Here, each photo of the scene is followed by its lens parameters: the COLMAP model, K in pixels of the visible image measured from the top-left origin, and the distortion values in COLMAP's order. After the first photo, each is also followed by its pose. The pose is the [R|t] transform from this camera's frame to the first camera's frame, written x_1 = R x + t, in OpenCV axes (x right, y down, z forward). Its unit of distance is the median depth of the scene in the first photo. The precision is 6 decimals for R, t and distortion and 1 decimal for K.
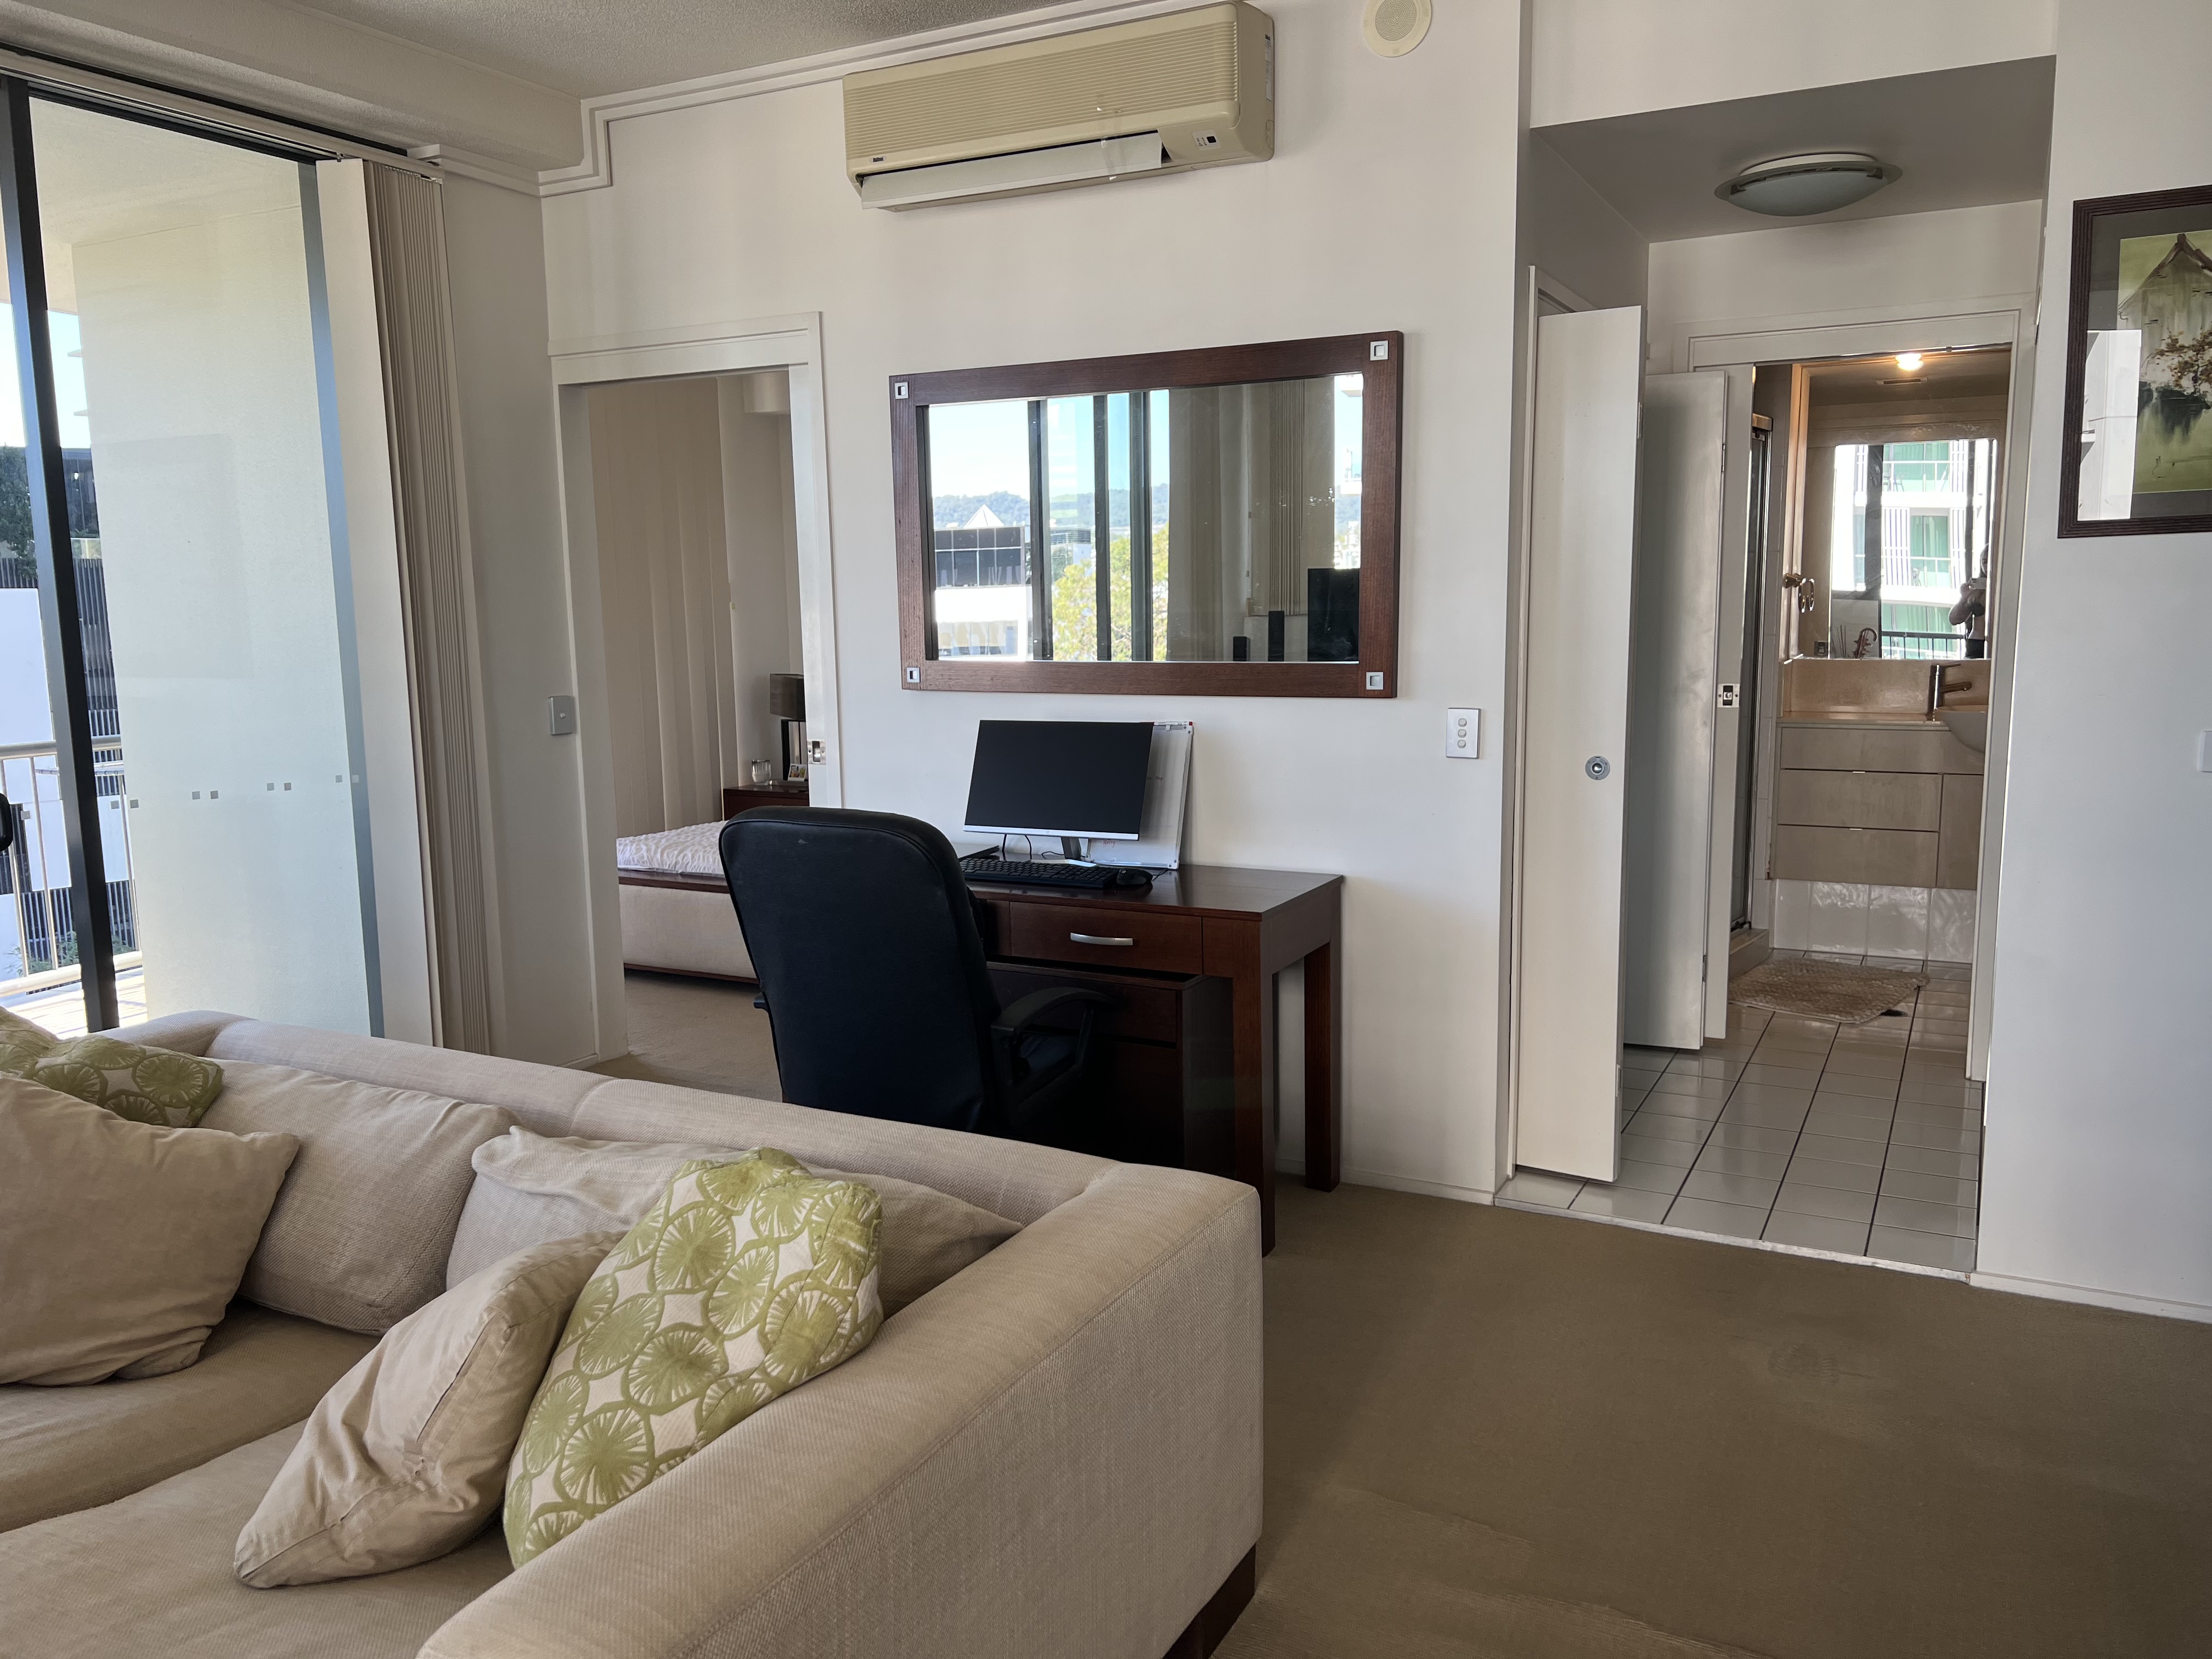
lens RADIAL K [[1662.3, 0, 1109.6], [0, 1662.3, 848.5], [0, 0, 1]] dist [0.007354, -0.004637]
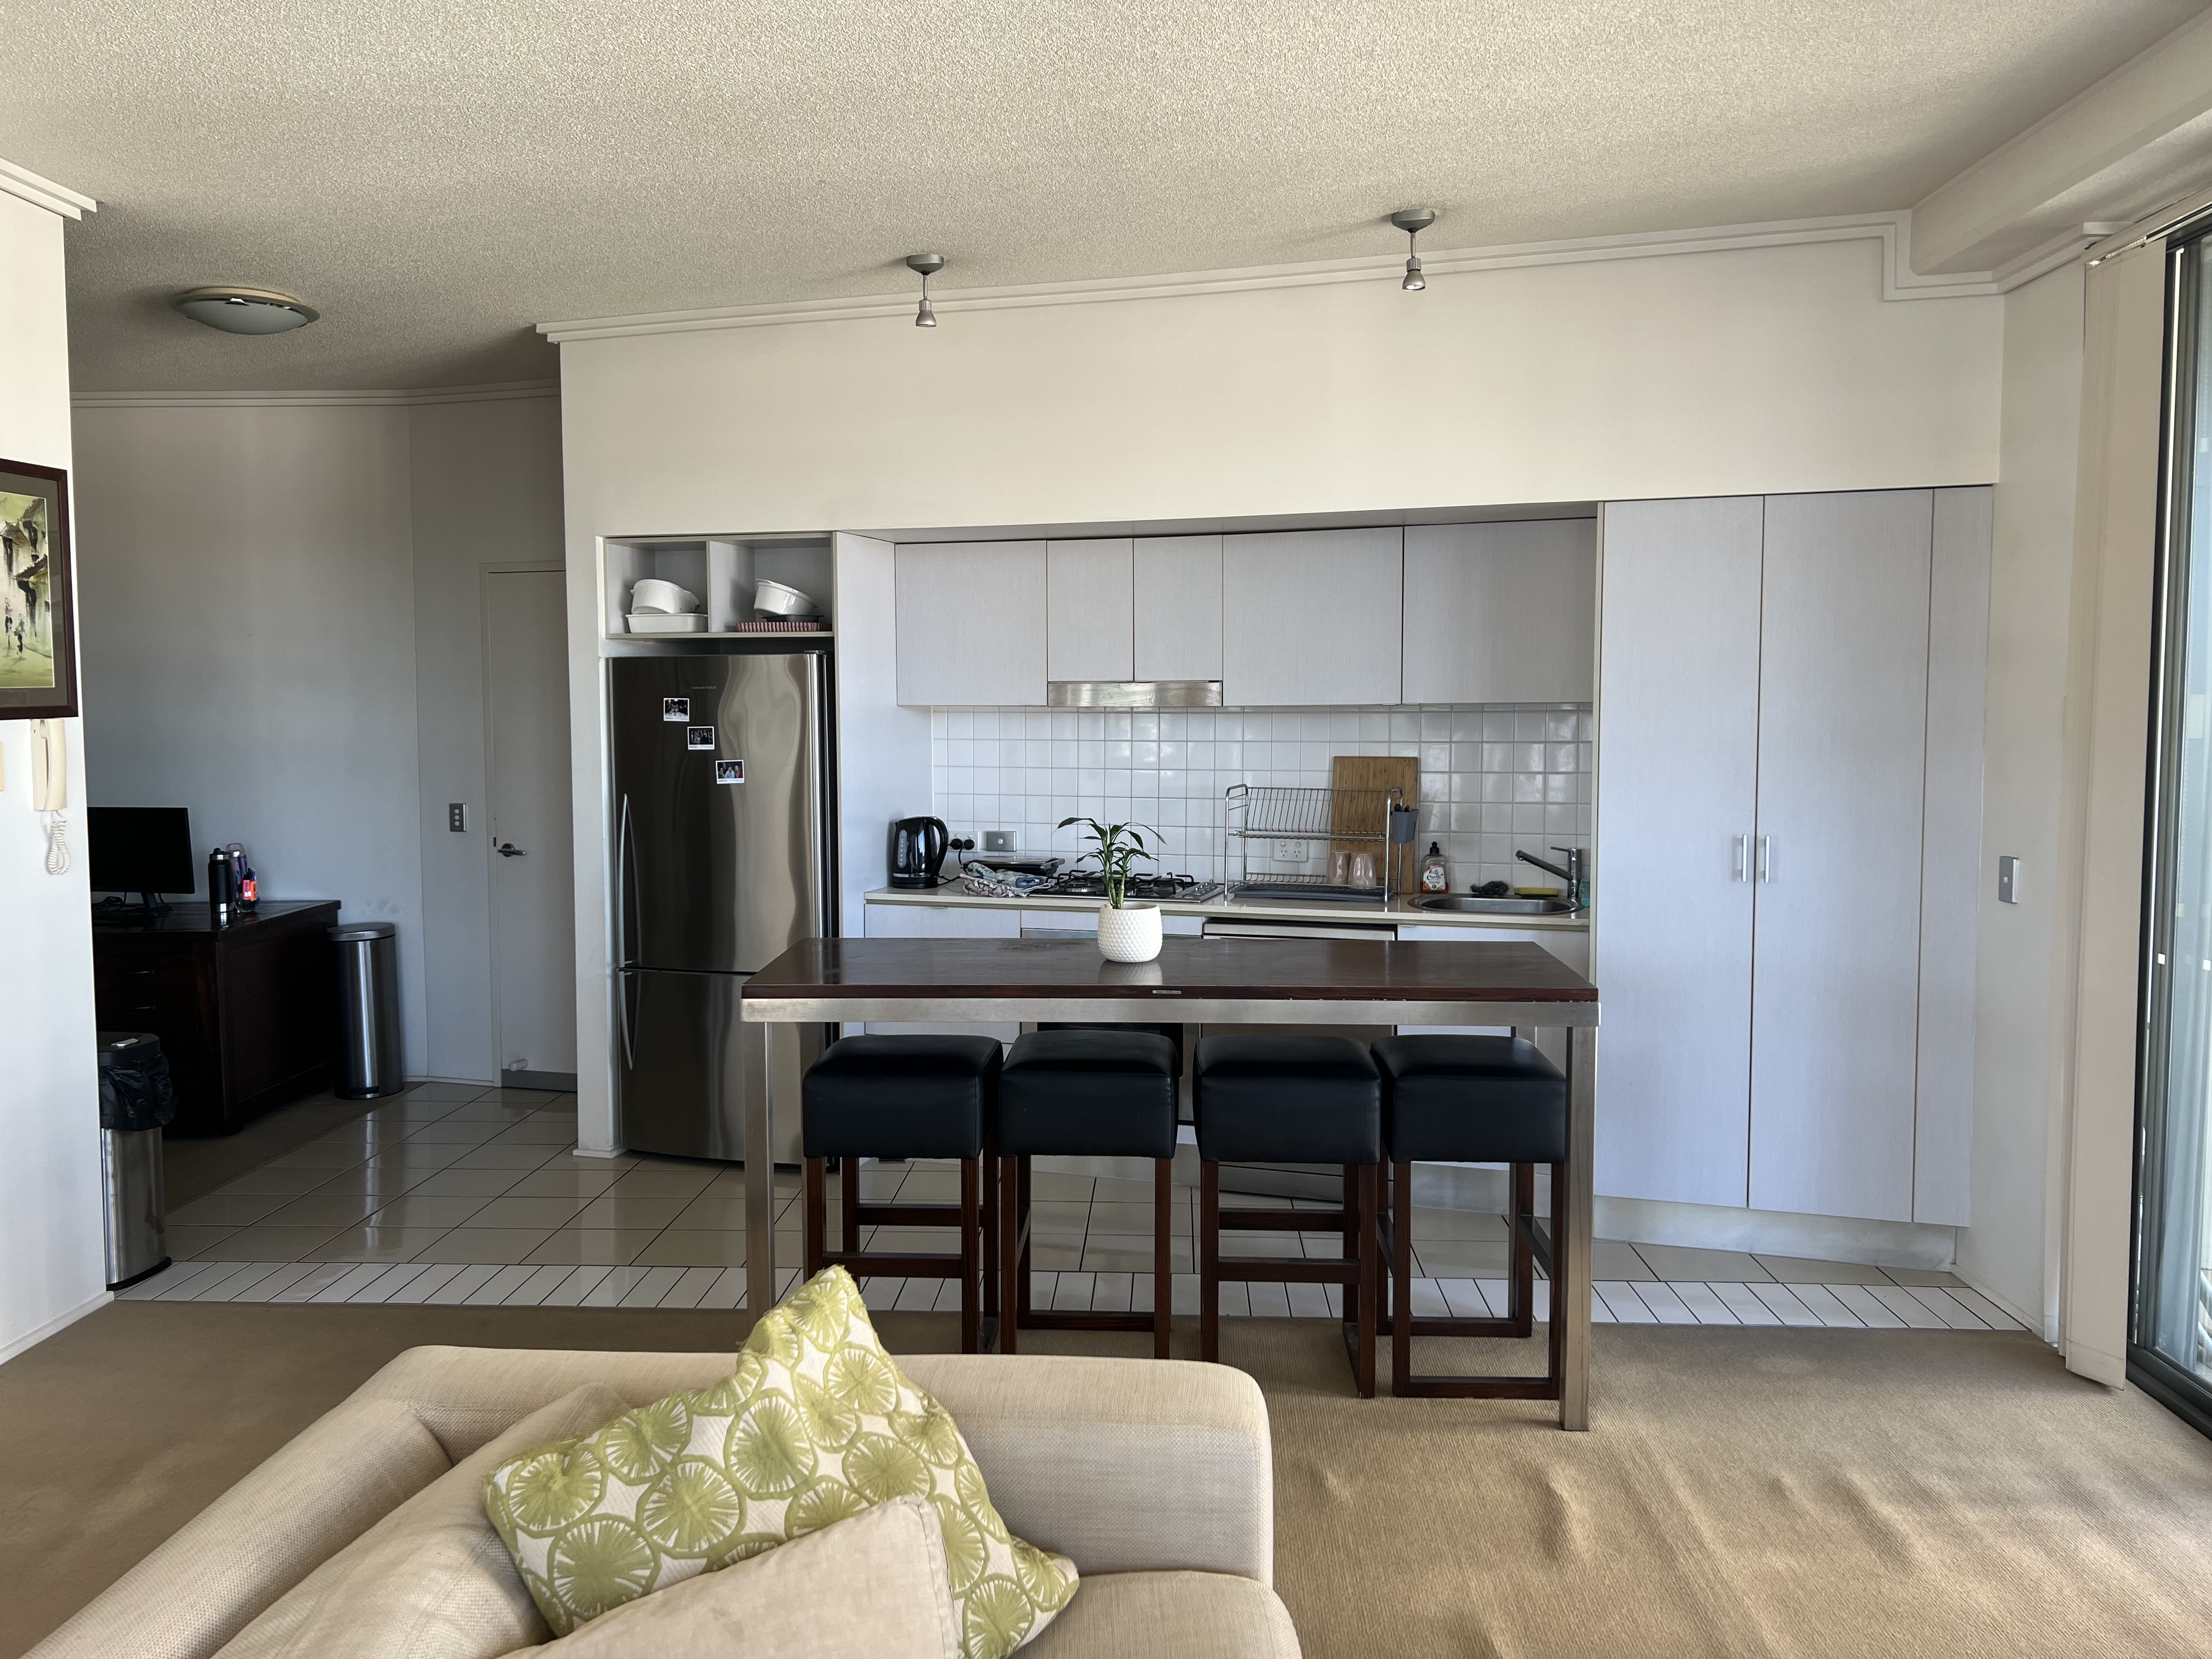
lens RADIAL K [[1662.3, 0, 1109.6], [0, 1662.3, 848.5], [0, 0, 1]] dist [0.007354, -0.004637]
pose [[-0.424252, -0.061045, 0.903484, -0.522473], [0.140952, 0.981113, 0.132478, -0.092575], [-0.894507, 0.183552, -0.407635, 0.492186]]
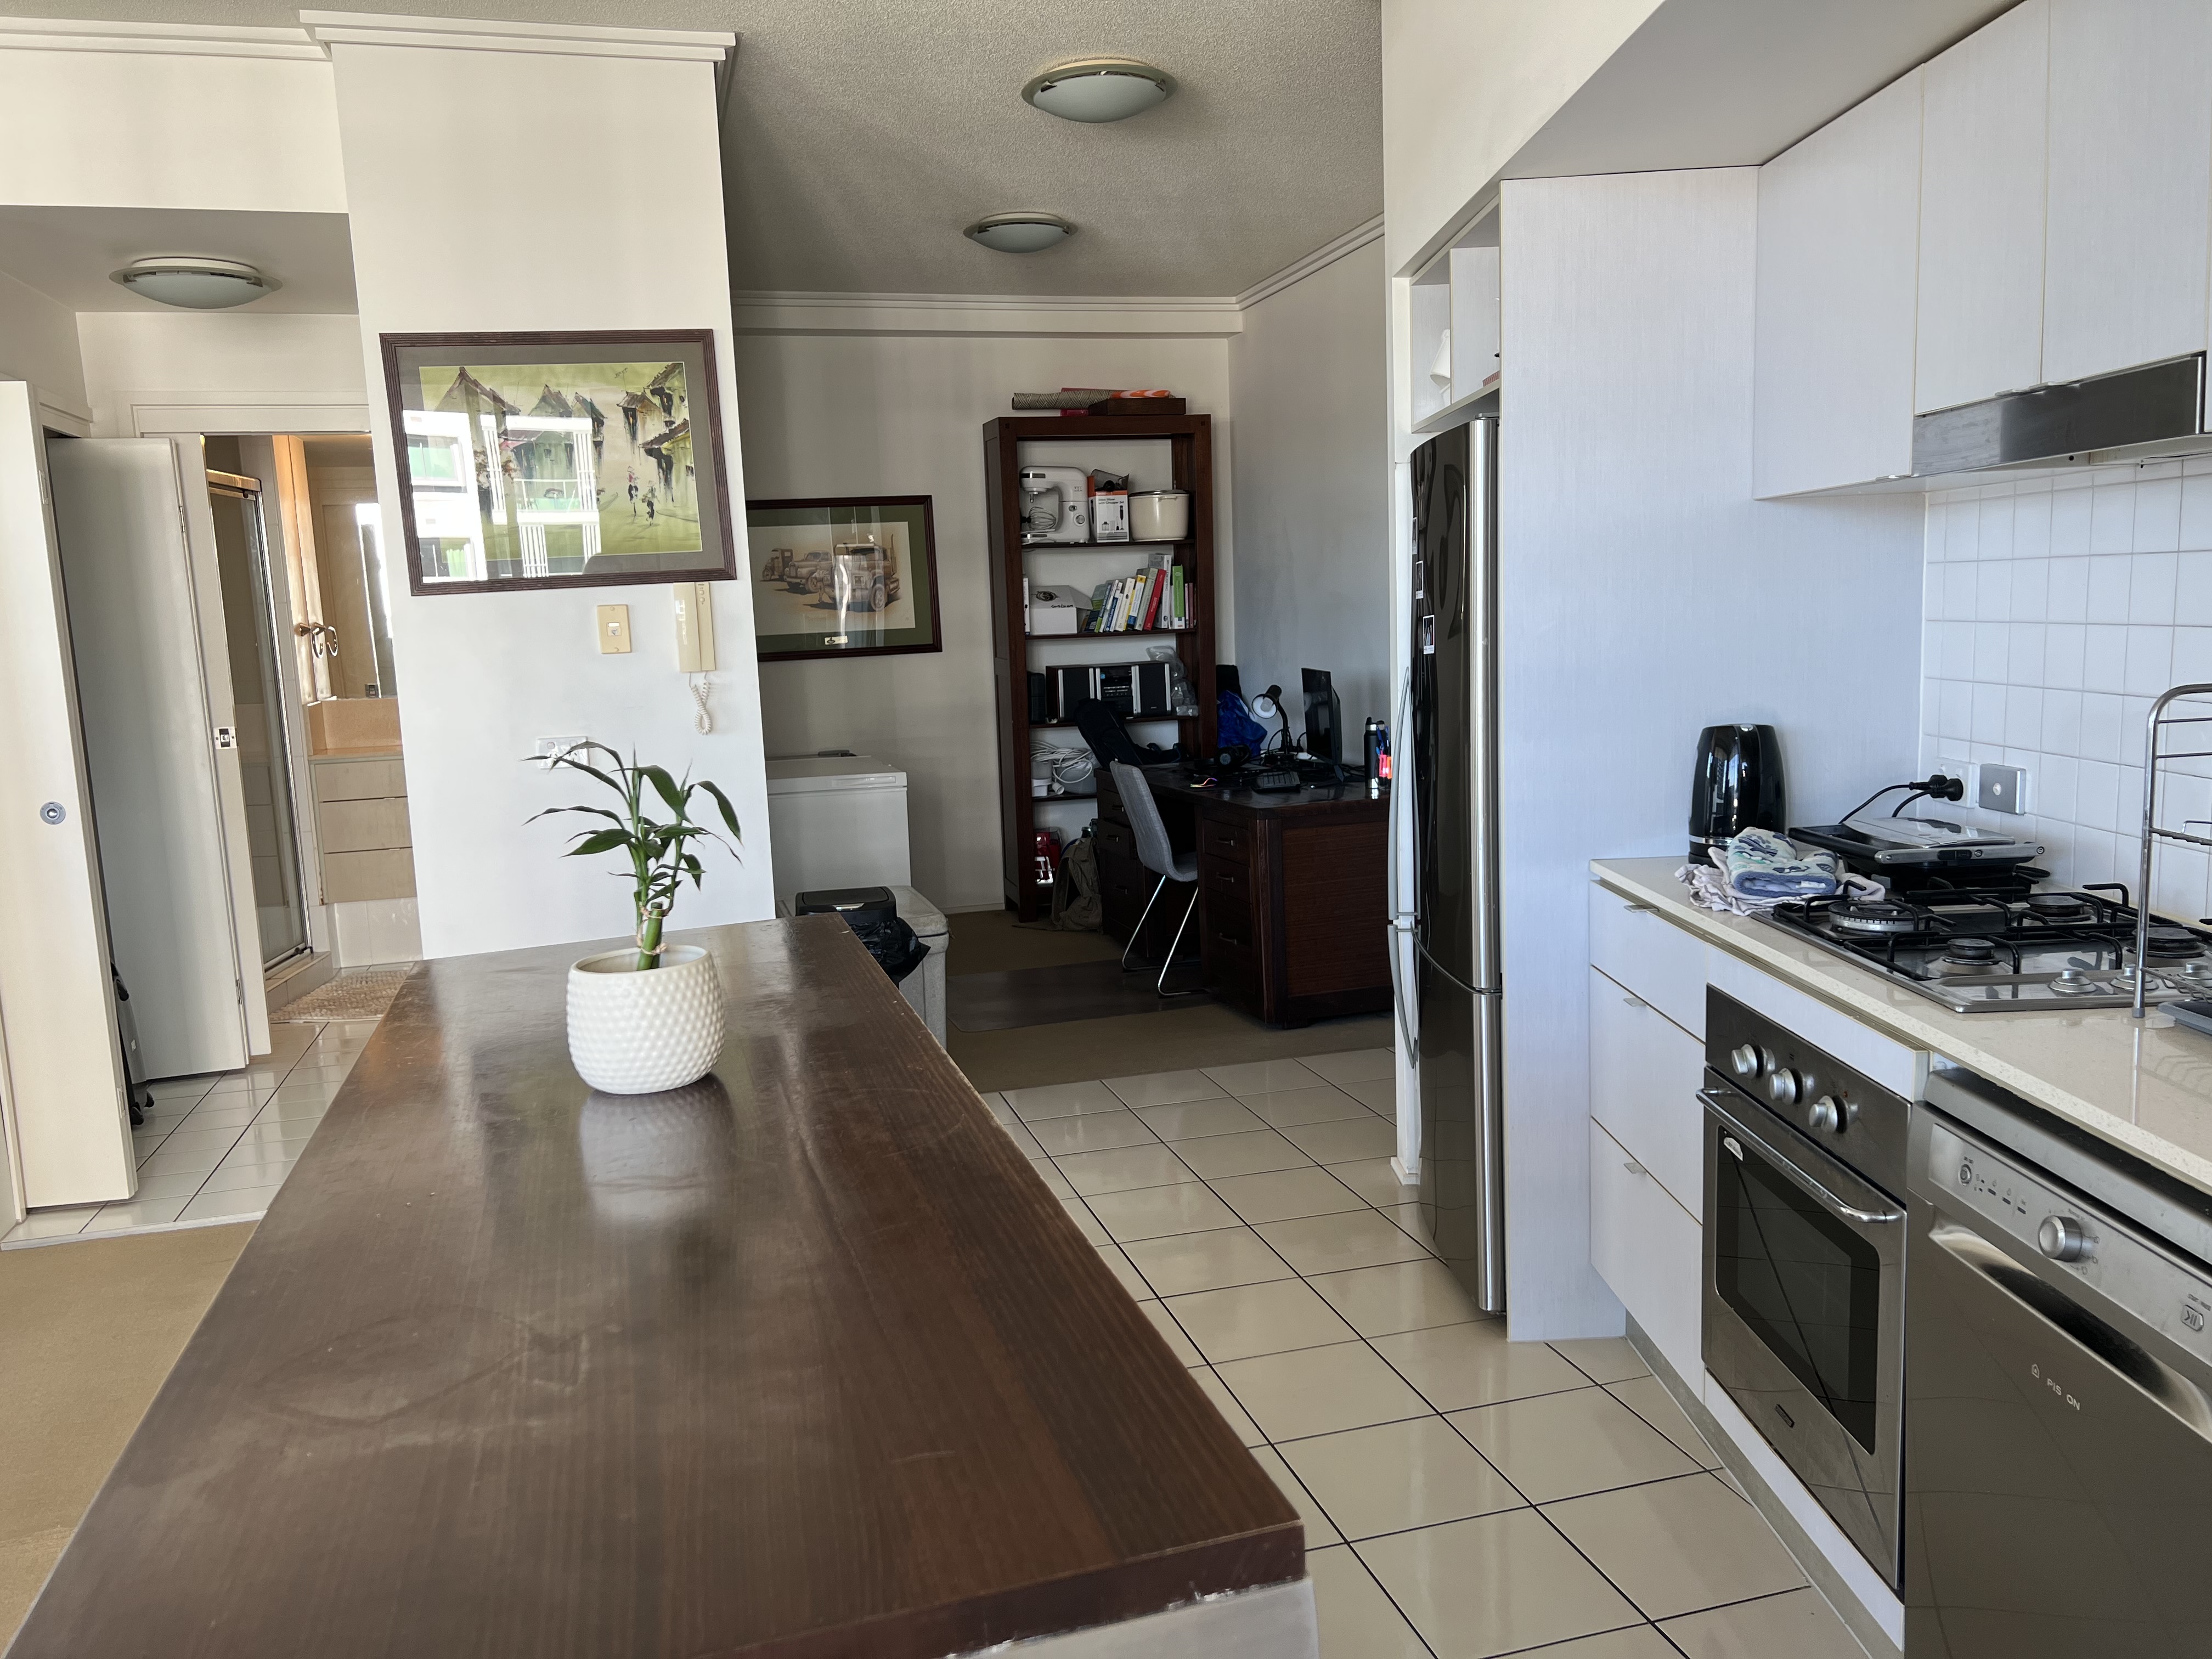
lens RADIAL K [[1662.3, 0, 1109.6], [0, 1662.3, 848.5], [0, 0, 1]] dist [0.007354, -0.004637]
pose [[0.725151, -0.111937, 0.679431, 0.046157], [0.129187, 0.991294, 0.025437, 0.025991], [-0.676363, 0.069328, 0.733299, -0.175529]]
